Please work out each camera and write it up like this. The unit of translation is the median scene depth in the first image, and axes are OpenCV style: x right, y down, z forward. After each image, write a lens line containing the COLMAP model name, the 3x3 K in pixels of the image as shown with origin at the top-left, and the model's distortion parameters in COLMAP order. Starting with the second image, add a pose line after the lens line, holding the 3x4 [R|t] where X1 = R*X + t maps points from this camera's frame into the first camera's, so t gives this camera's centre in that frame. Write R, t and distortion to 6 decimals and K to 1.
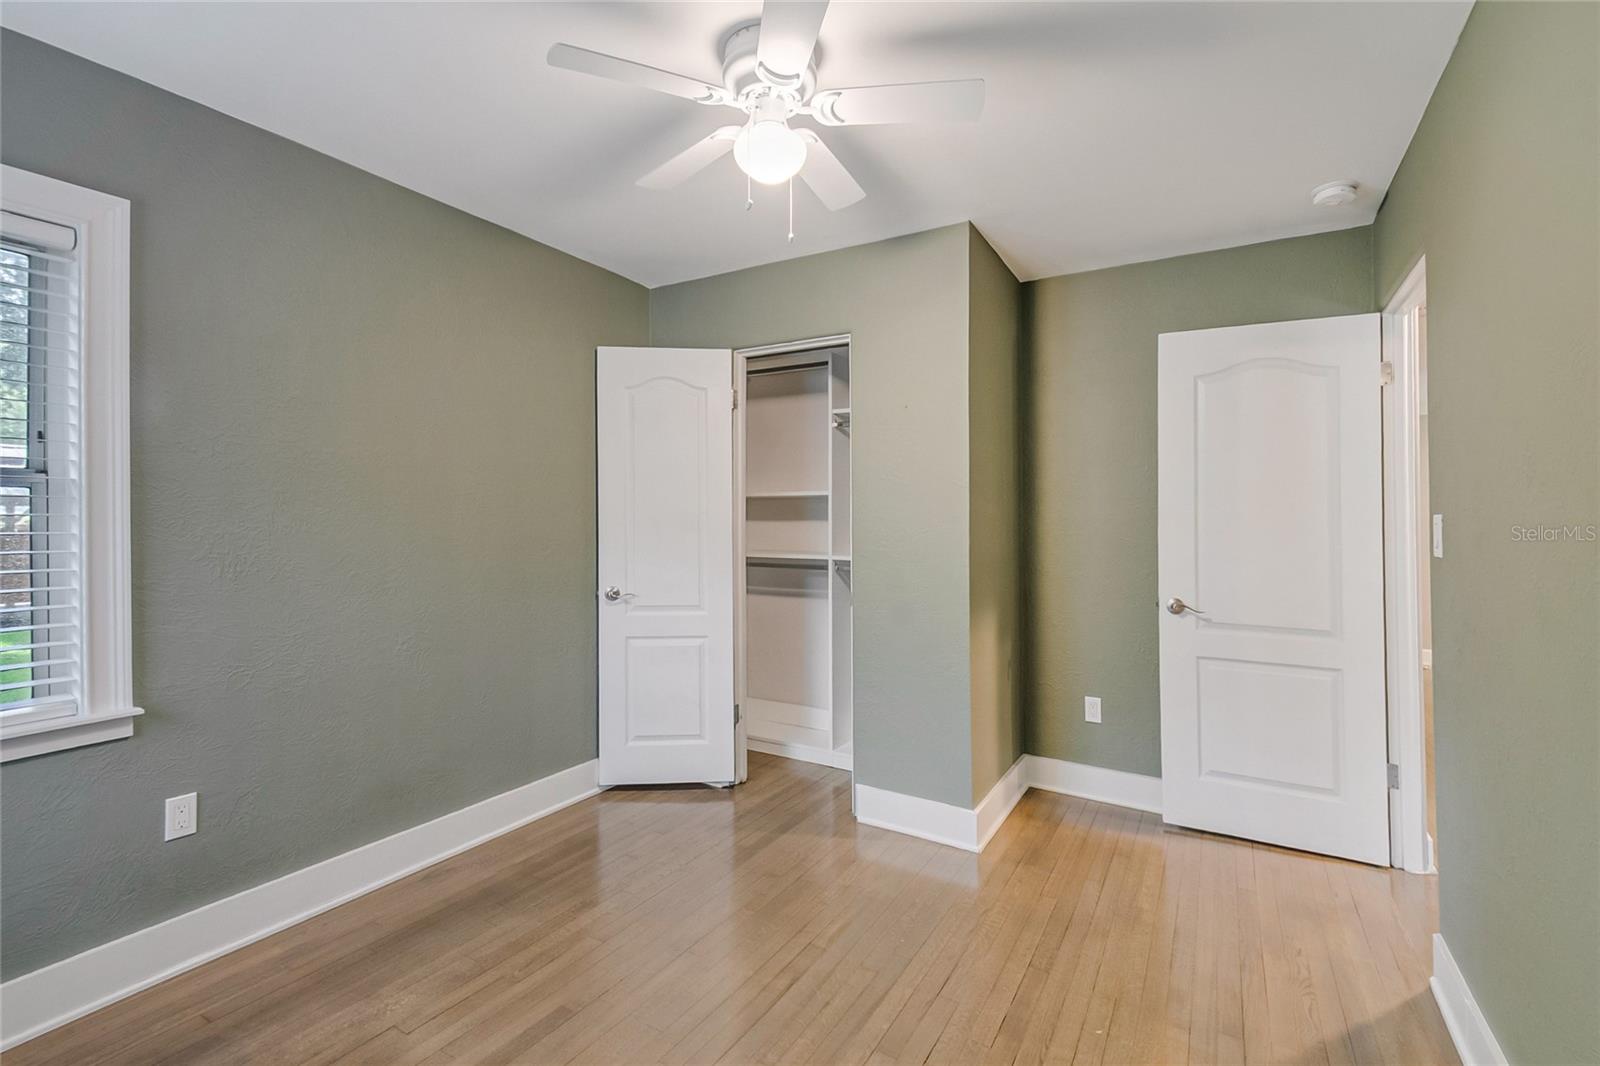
lens RADIAL K [[705.6, 0, 802.7], [0, 705.6, 517.7], [0, 0, 1]] dist [0.014516, -0.014621]
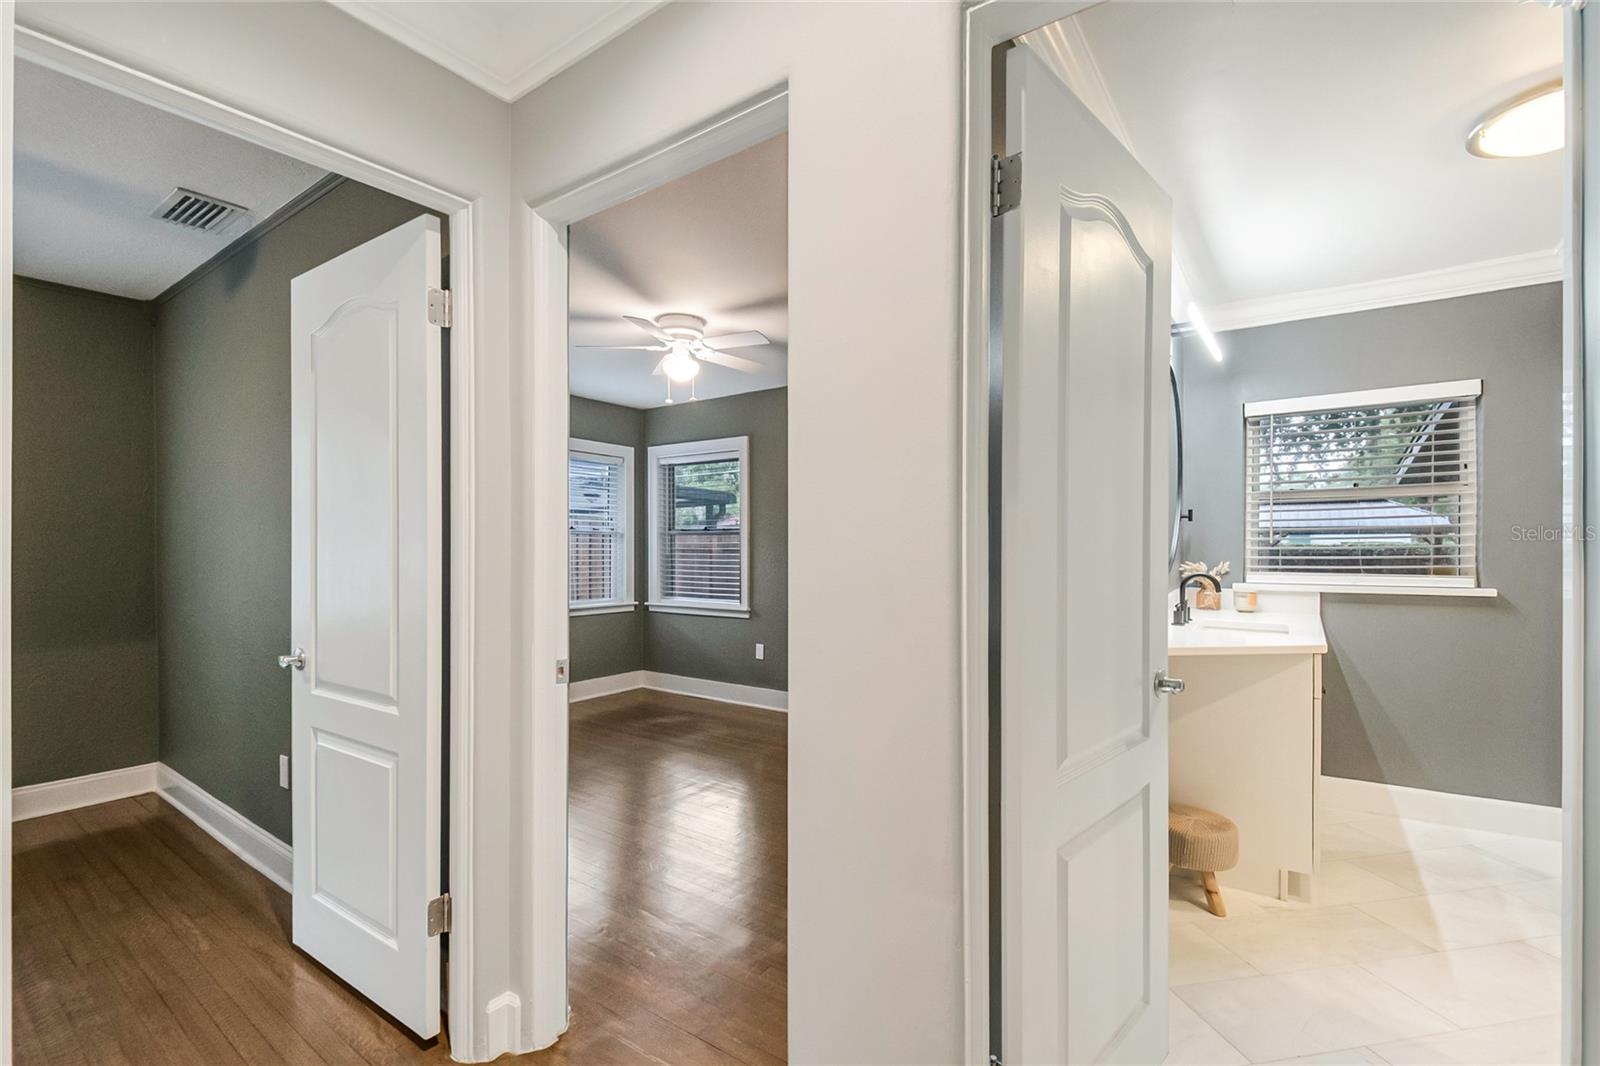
lens RADIAL K [[705.6, 0, 827.5], [0, 705.6, 547.9], [0, 0, 1]] dist [0.014516, -0.014621]
pose [[-0.053351, 0.008614, -0.998539, 1.775544], [0.000347, 0.999963, 0.008608, -0.004800], [0.998576, 0.000112, -0.053352, 1.358453]]
